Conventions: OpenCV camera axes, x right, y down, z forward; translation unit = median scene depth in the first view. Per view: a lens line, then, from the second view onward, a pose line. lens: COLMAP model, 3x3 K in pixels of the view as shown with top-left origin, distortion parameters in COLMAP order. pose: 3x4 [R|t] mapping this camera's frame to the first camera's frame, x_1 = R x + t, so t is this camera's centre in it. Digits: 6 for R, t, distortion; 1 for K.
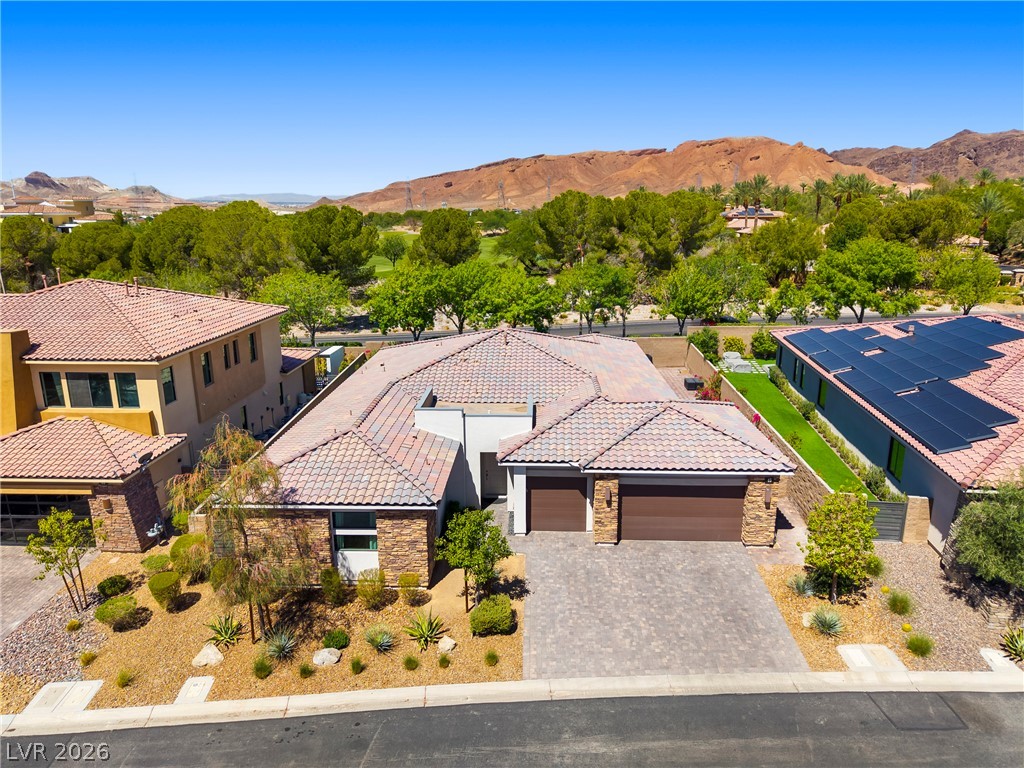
lens RADIAL K [[684.5, 0, 515.6], [0, 684.5, 388.2], [0, 0, 1]] dist [0.011921, -0.009363]
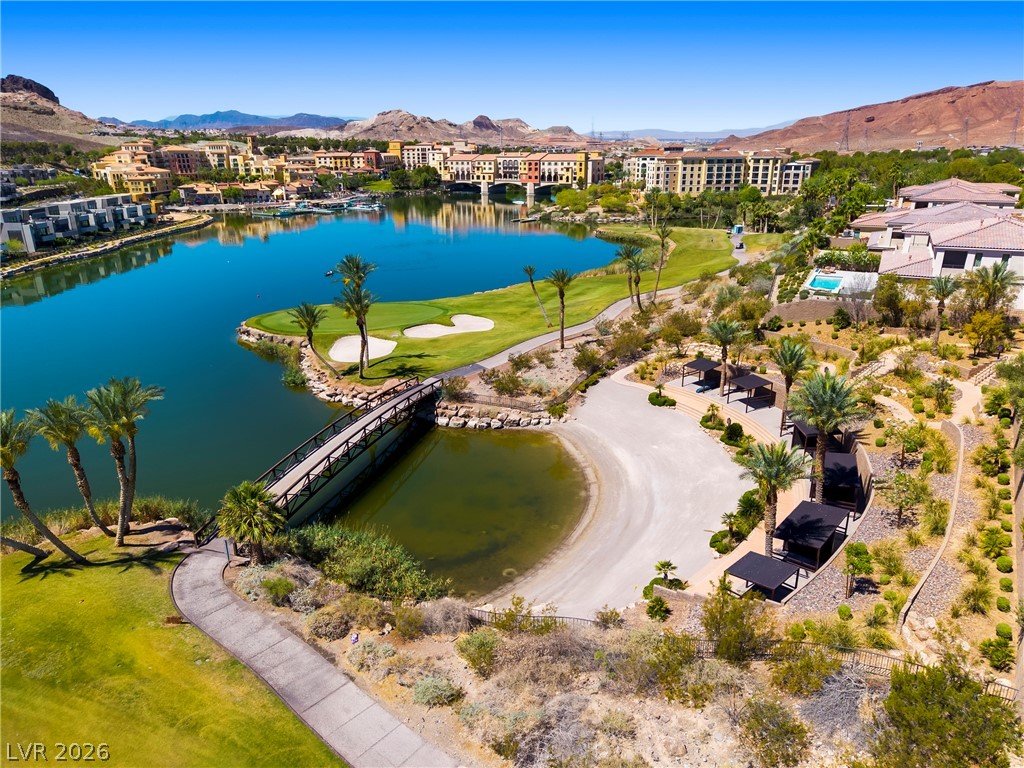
lens RADIAL K [[684.5, 0, 519.5], [0, 684.5, 390.9], [0, 0, 1]] dist [0.011921, -0.009363]
pose [[0.881061, 0.155381, -0.446754, -2.704471], [-0.115527, 0.986590, 0.115300, 1.225480], [0.458678, -0.049974, 0.887196, -5.221902]]
